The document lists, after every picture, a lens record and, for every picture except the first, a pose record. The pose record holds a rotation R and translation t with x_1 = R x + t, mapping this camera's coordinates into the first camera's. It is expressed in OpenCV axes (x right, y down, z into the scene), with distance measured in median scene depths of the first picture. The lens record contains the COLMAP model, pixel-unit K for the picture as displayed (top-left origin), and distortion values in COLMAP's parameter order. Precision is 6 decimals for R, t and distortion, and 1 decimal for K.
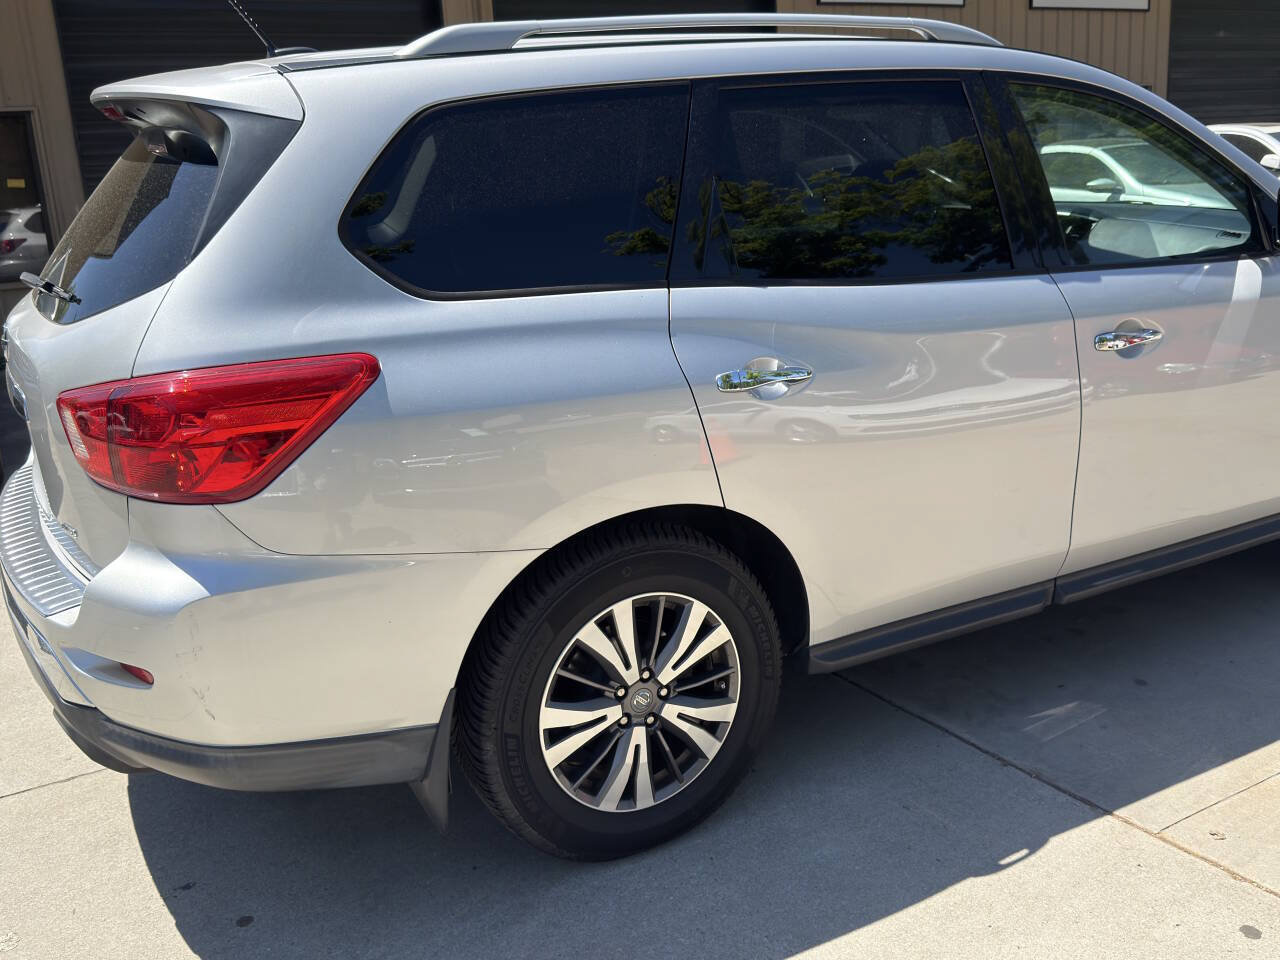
lens RADIAL K [[1142.1, 0, 642.1], [0, 1142.1, 473.5], [0, 0, 1]] dist [0.096856, -0.021250]
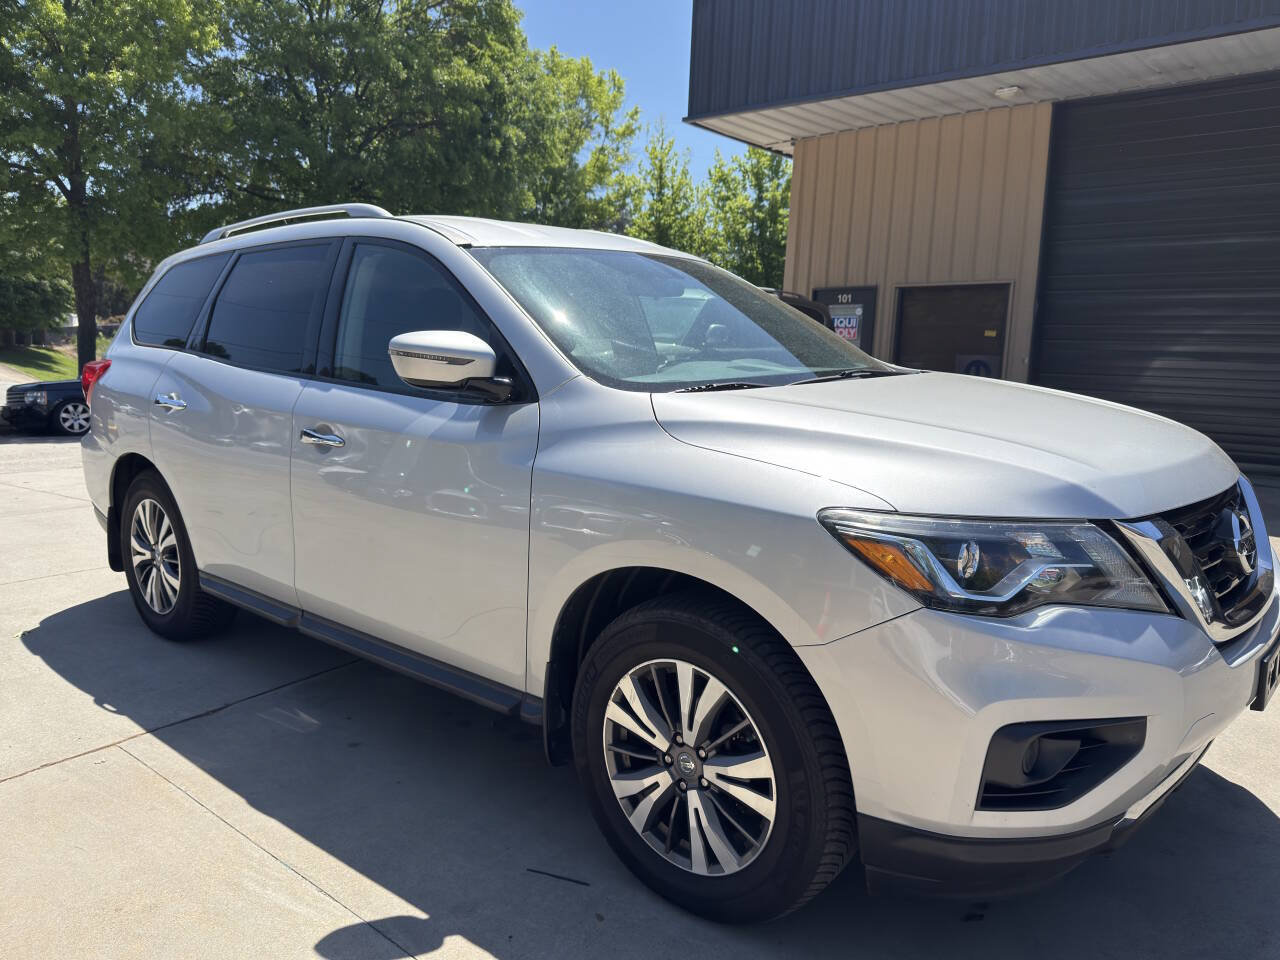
lens RADIAL K [[921.9, 0, 643.0], [0, 921.9, 479.5], [0, 0, 1]] dist [0.039795, -0.053218]
pose [[0.340055, 0.194419, -0.920089, 1.728813], [-0.269367, 0.957538, 0.102777, -0.317409], [0.901002, 0.212891, 0.377985, 1.122436]]
